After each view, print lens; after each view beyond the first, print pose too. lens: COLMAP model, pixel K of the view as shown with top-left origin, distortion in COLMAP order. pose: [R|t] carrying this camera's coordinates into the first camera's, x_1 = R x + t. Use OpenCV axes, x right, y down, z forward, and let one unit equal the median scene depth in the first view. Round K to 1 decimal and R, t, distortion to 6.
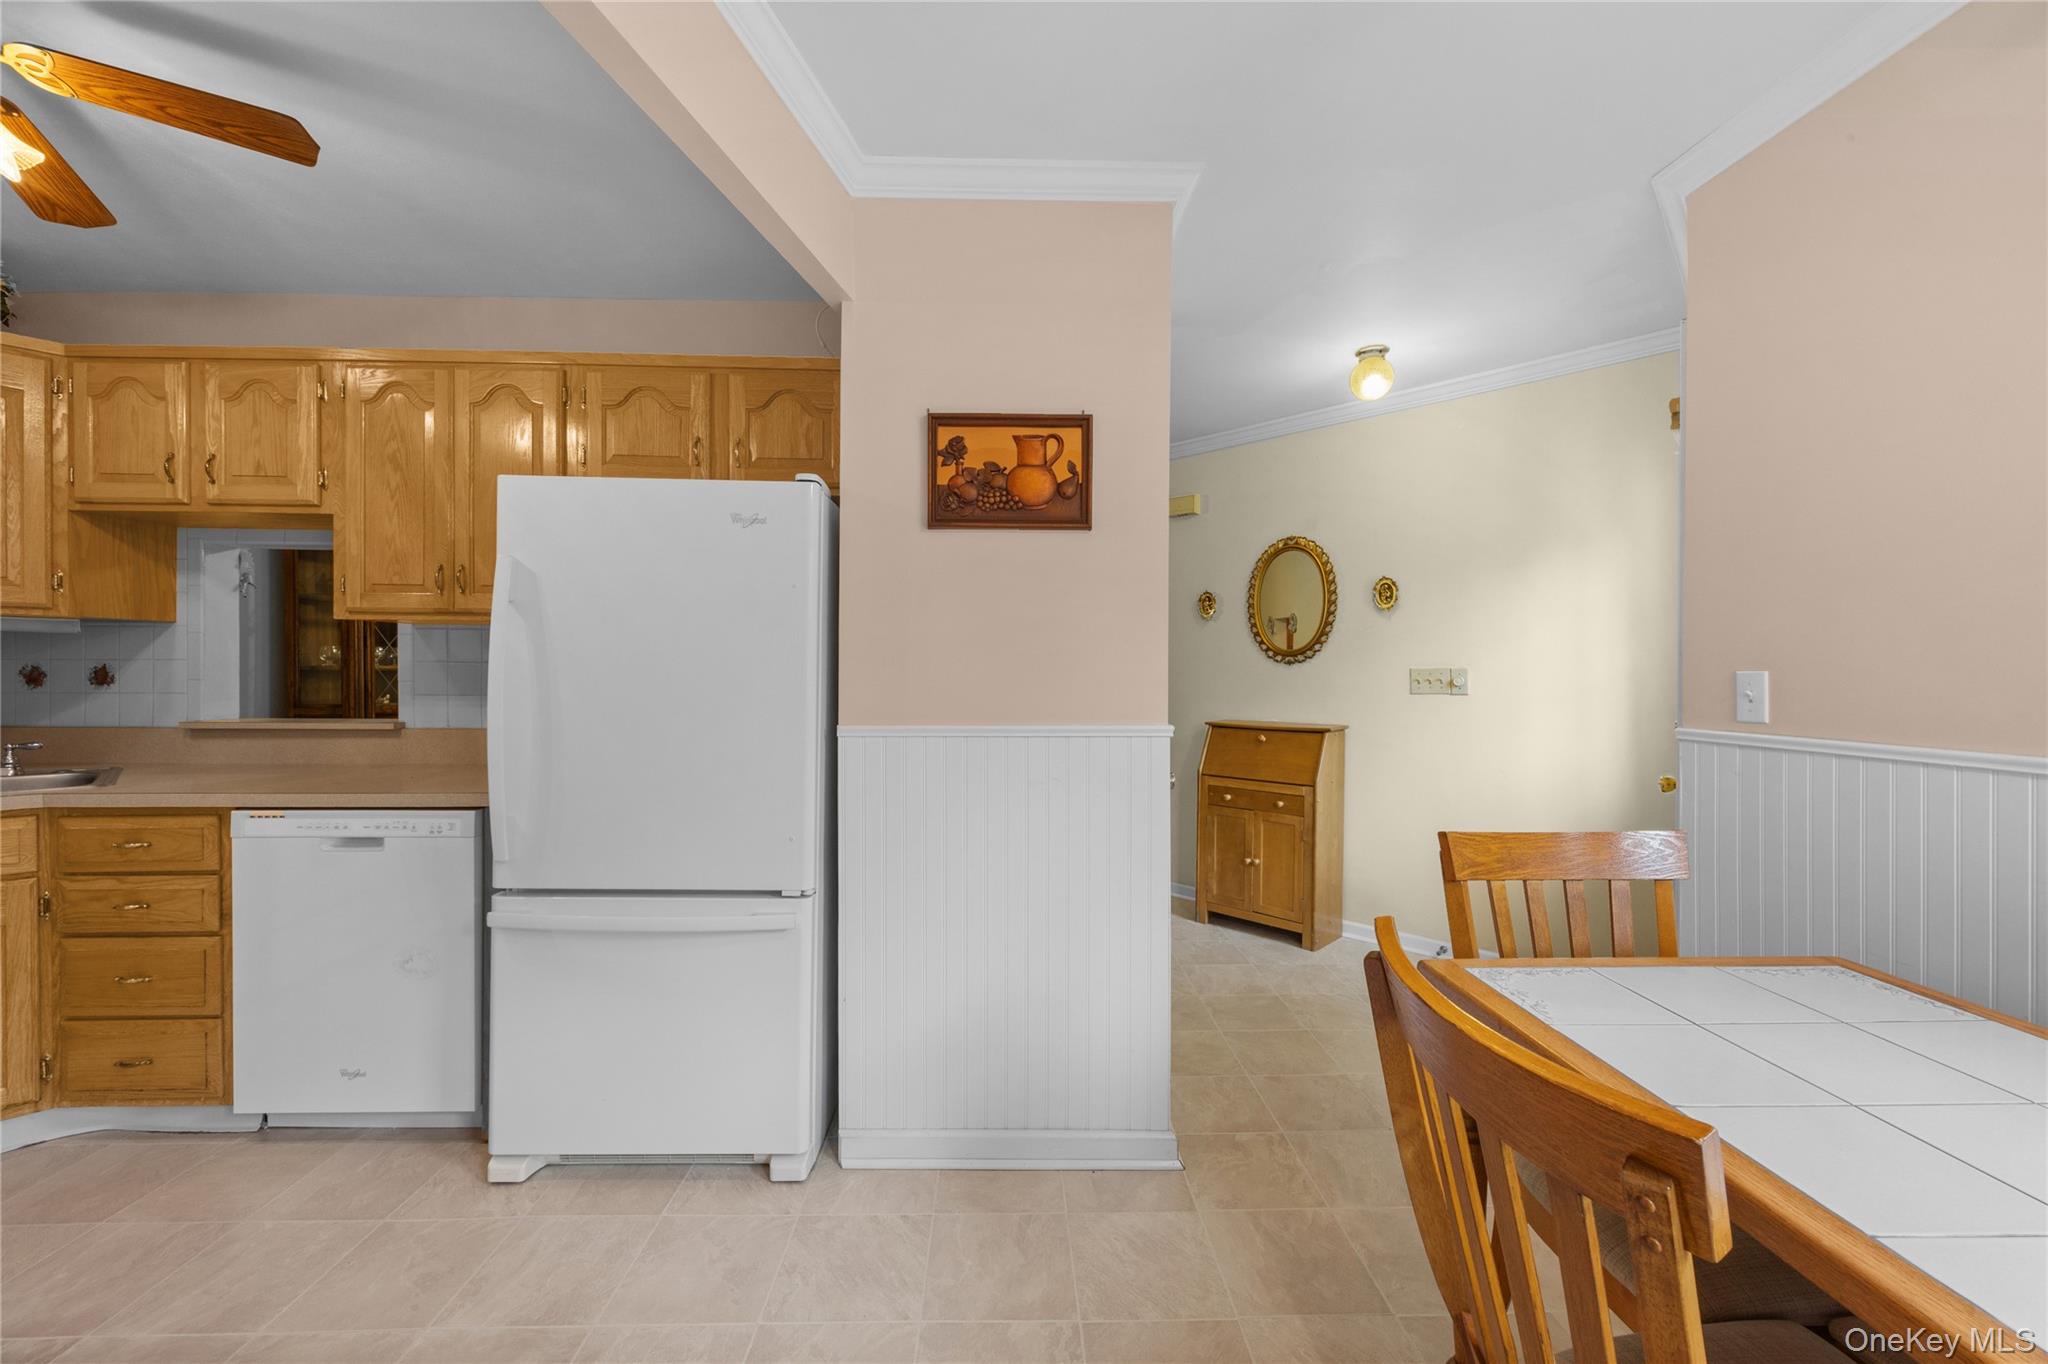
lens RADIAL K [[807.0, 0, 1025.4], [0, 807.0, 678.4], [0, 0, 1]] dist [0.001964, -0.000414]
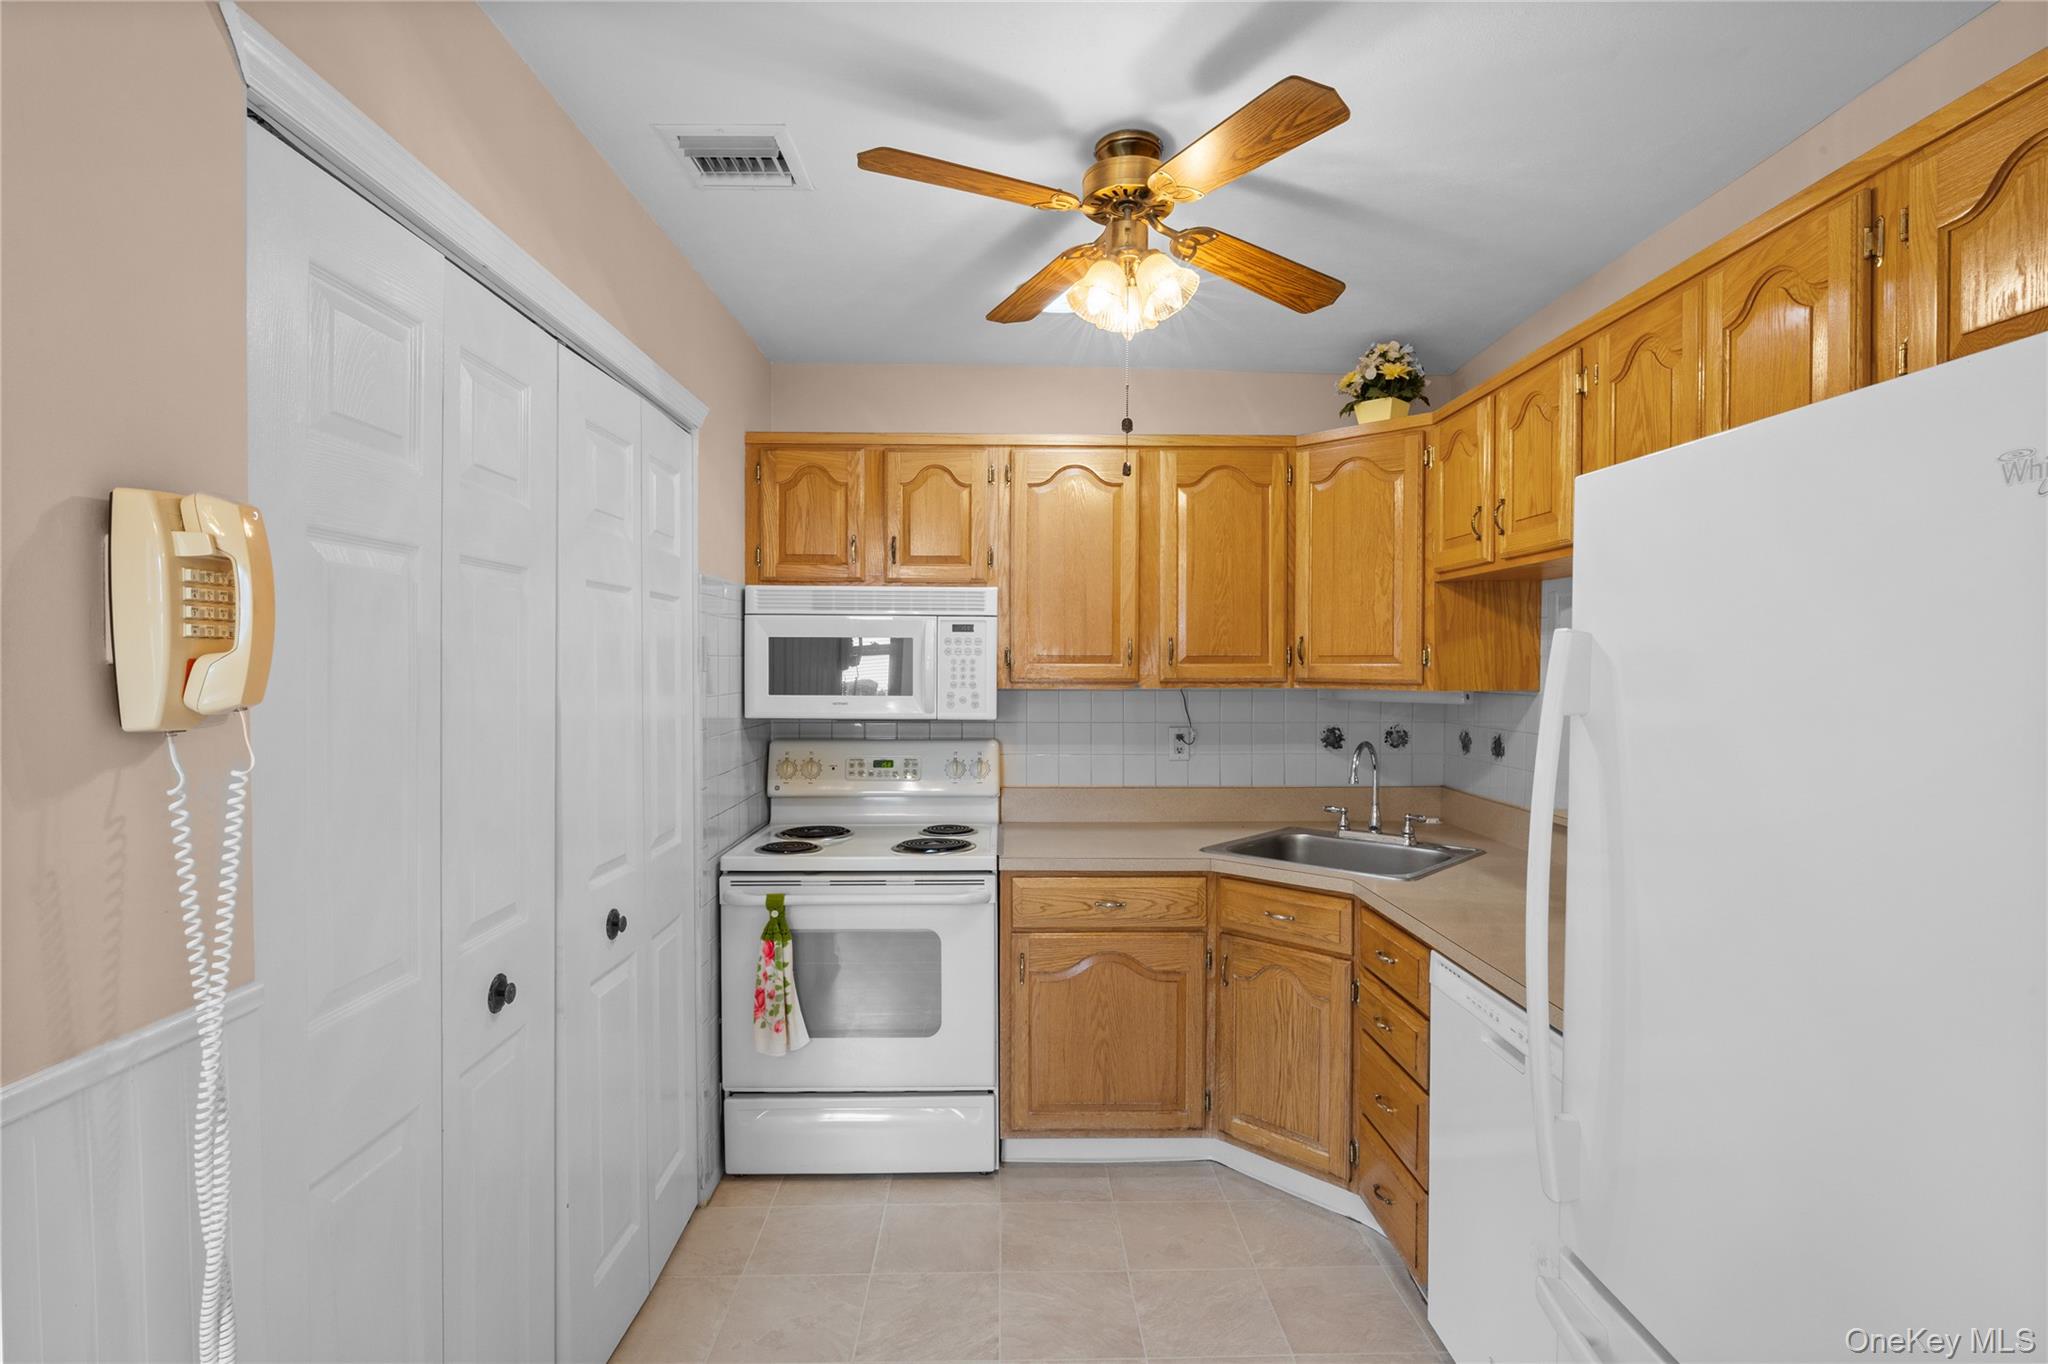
lens RADIAL K [[990.8, 0, 1022.5], [0, 990.8, 684.1], [0, 0, 1]] dist [-0.013513, 0.001399]
pose [[-0.007159, 0.013351, -0.999885, 0.006603], [-0.010098, 0.999859, 0.013423, -0.113701], [0.999923, 0.010192, -0.007023, 0.606880]]
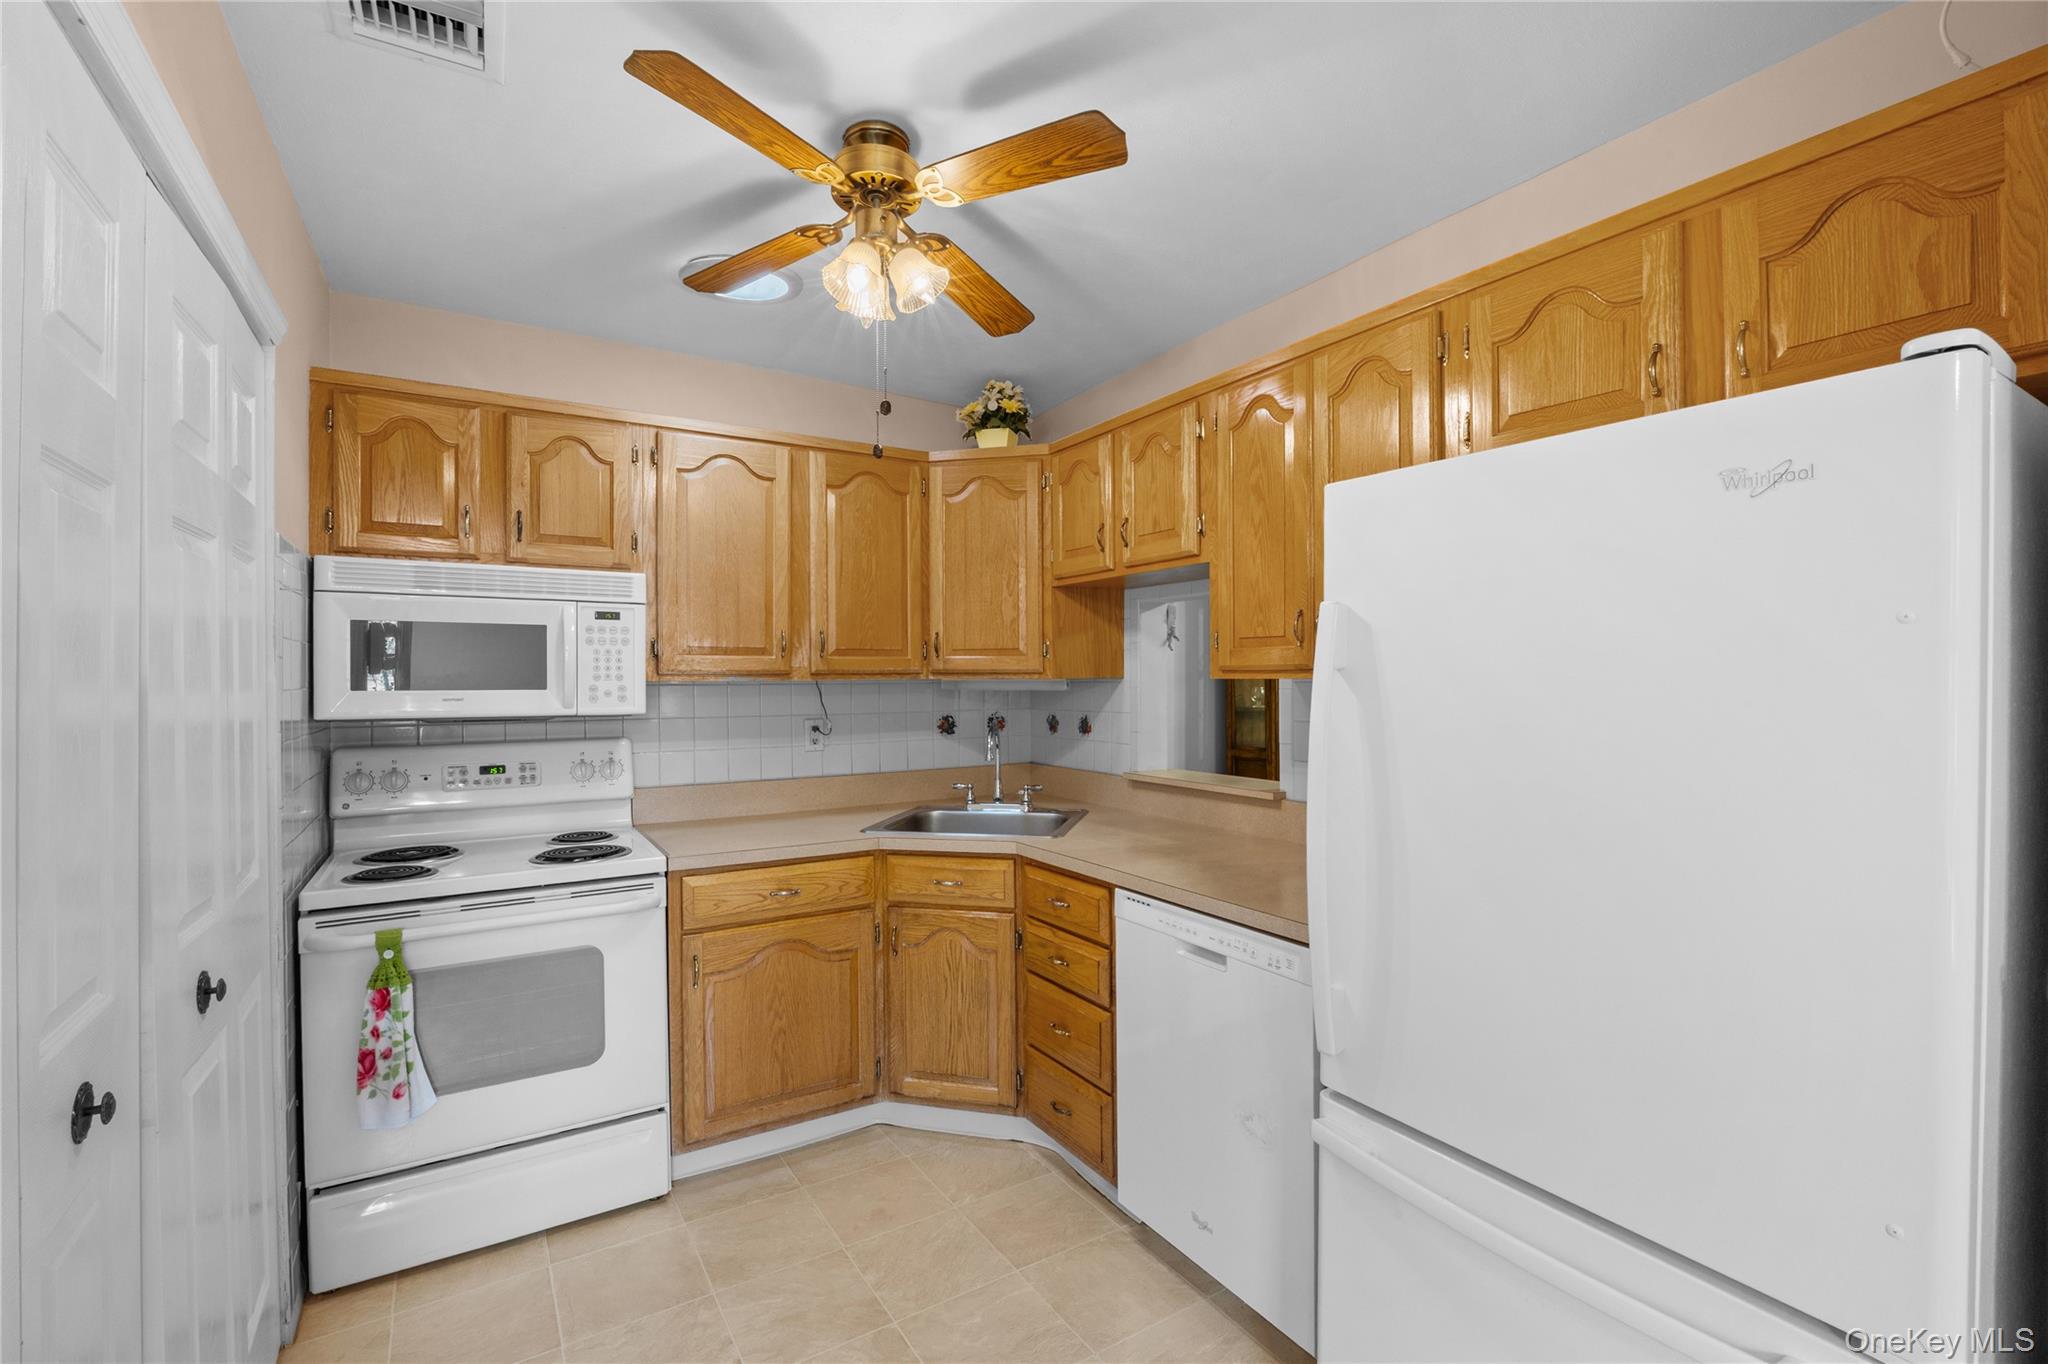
lens RADIAL K [[897.2, 0, 1022.8], [0, 897.2, 683.0], [0, 0, 1]] dist [-0.019209, 0.002729]
pose [[0.506434, -0.005004, -0.862264, -0.121019], [0.001799, 0.999987, -0.004747, -0.076257], [0.862277, 0.000853, 0.506437, 0.373106]]
